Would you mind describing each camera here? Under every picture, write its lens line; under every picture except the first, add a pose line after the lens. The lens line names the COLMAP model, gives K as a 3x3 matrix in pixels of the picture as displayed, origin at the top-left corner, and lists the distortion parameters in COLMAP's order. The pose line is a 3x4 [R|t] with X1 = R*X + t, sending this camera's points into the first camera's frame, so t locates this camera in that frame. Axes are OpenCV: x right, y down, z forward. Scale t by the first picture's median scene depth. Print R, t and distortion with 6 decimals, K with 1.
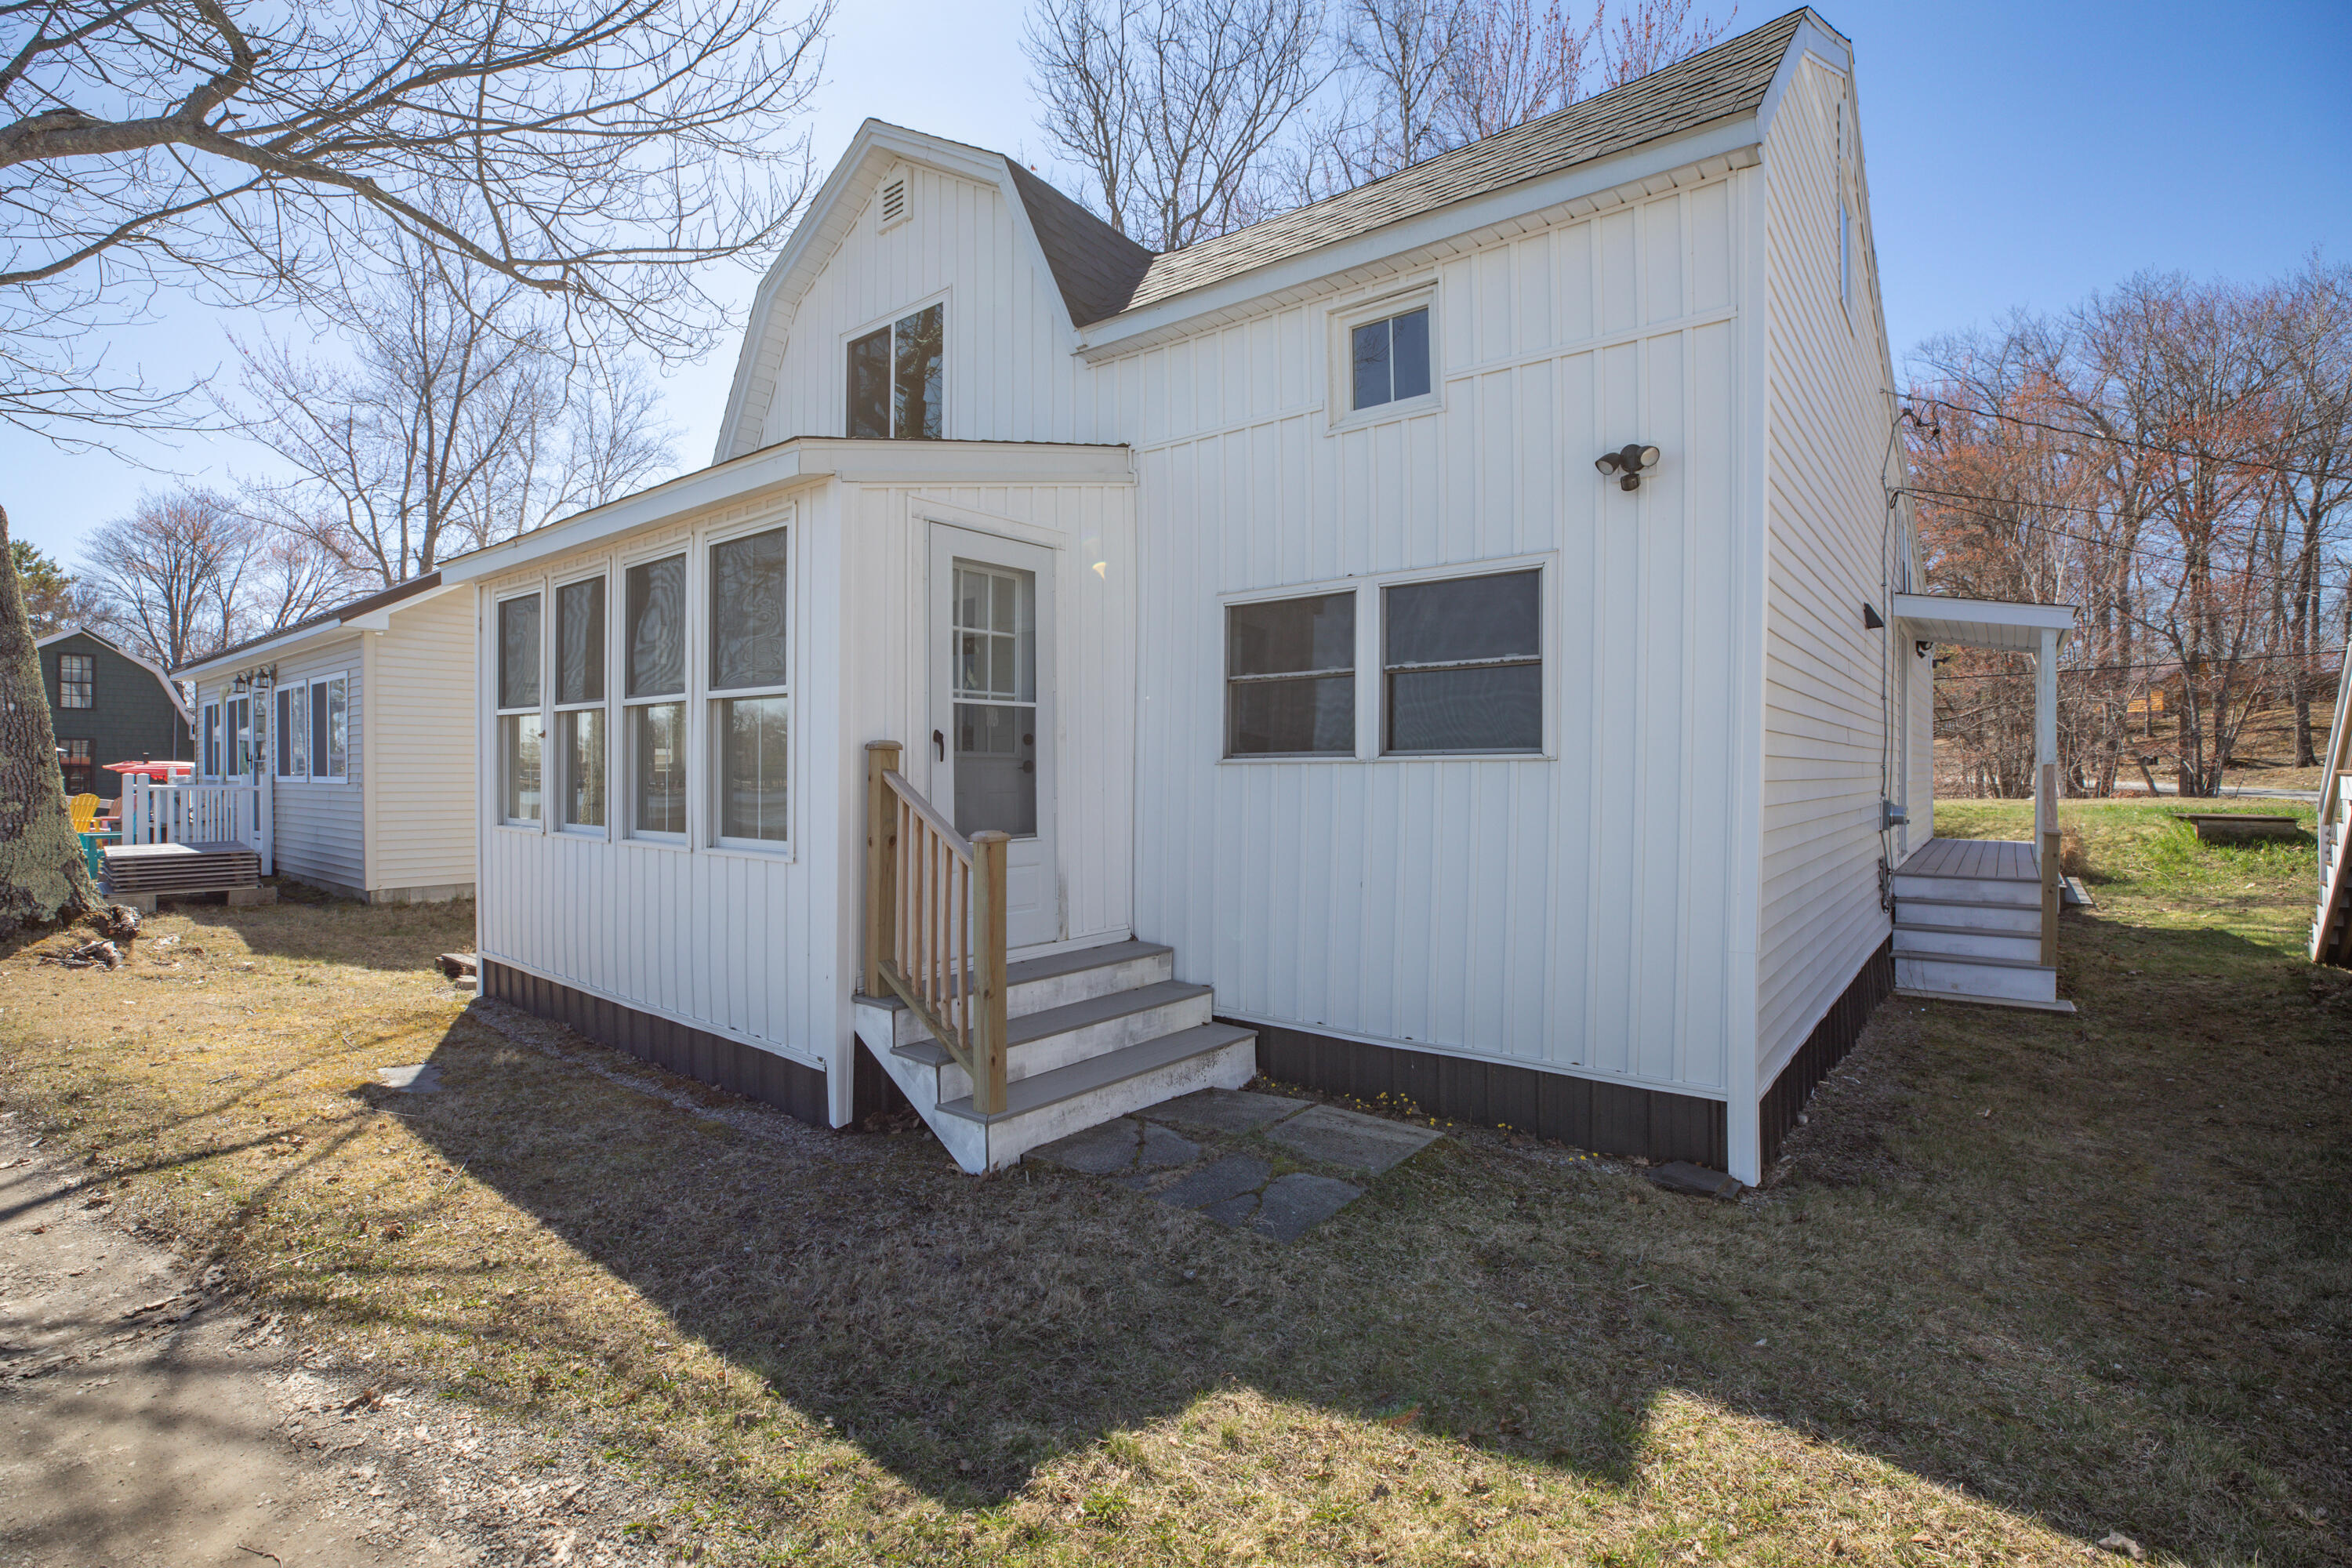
lens RADIAL K [[1086.4, 0, 1174.6], [0, 1086.4, 773.3], [0, 0, 1]] dist [-0.000917, 0.000487]
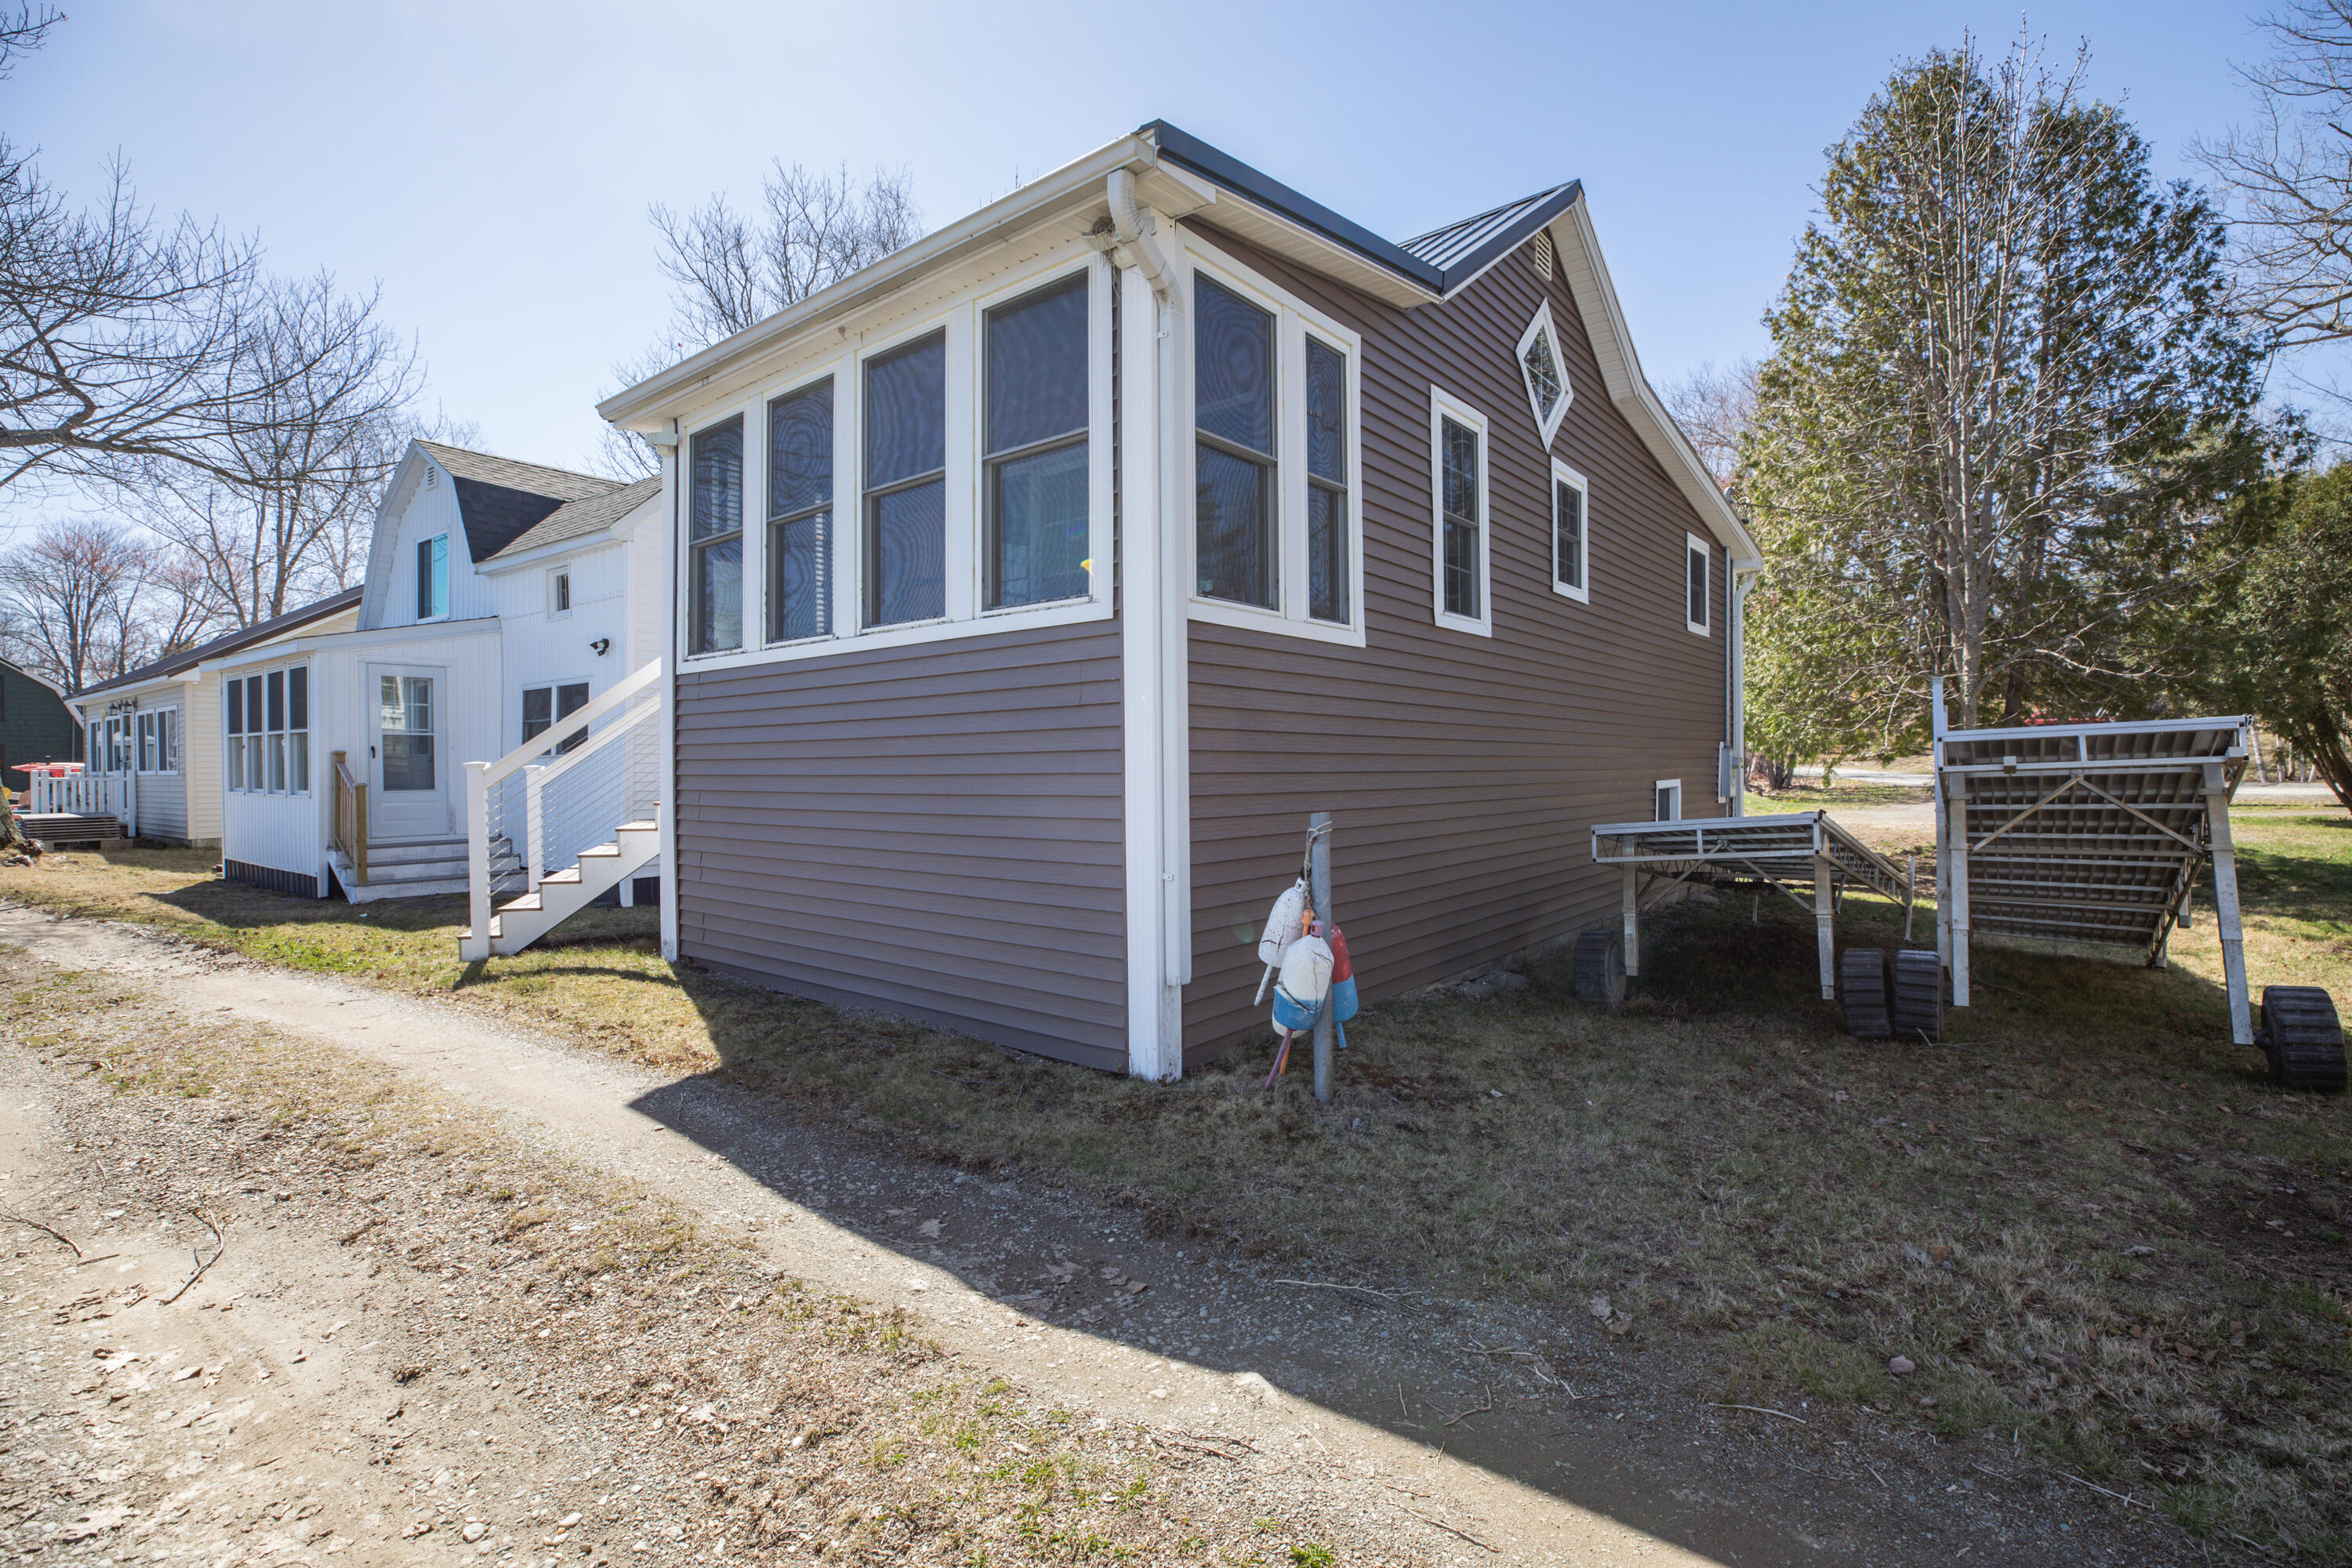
lens RADIAL K [[1086.4, 0, 1176.9], [0, 1086.4, 795.7], [0, 0, 1]] dist [-0.000917, 0.000487]
pose [[0.998975, -0.000598, 0.045251, 0.359969], [-0.000145, 0.999866, 0.016396, 0.007443], [-0.045254, -0.016386, 0.998841, -0.376898]]
